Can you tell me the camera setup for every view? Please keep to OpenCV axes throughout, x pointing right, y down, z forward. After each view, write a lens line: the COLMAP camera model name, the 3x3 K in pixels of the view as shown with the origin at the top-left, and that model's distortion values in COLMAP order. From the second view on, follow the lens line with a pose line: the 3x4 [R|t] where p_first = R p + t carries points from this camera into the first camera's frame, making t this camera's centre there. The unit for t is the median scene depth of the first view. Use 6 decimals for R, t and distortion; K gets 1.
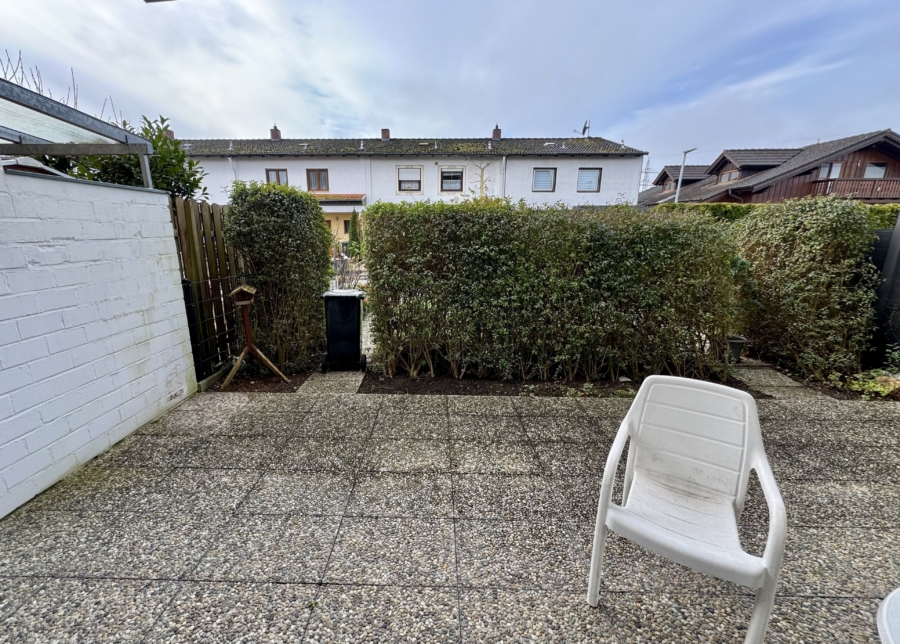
lens RADIAL K [[366.3, 0, 445.6], [0, 366.3, 317.4], [0, 0, 1]] dist [-0.001809, -0.000483]
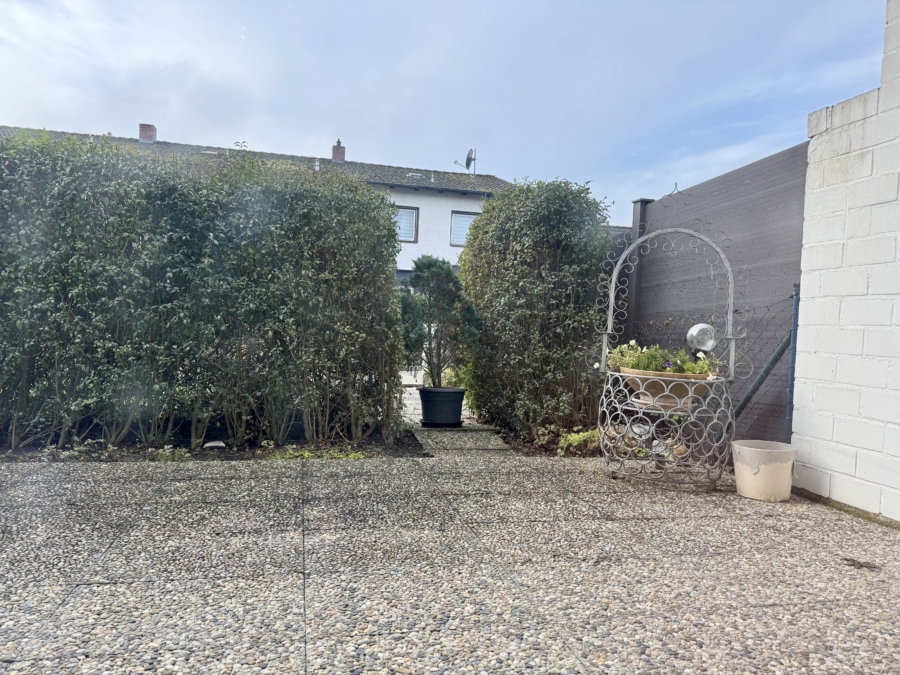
lens RADIAL K [[610.2, 0, 470.3], [0, 610.2, 343.5], [0, 0, 1]] dist [0.015375, -0.001763]
pose [[0.965415, 0.034022, 0.258487, 0.620019], [0.017350, 0.980867, -0.193904, 0.205706], [-0.260139, 0.191682, 0.946354, -0.010675]]
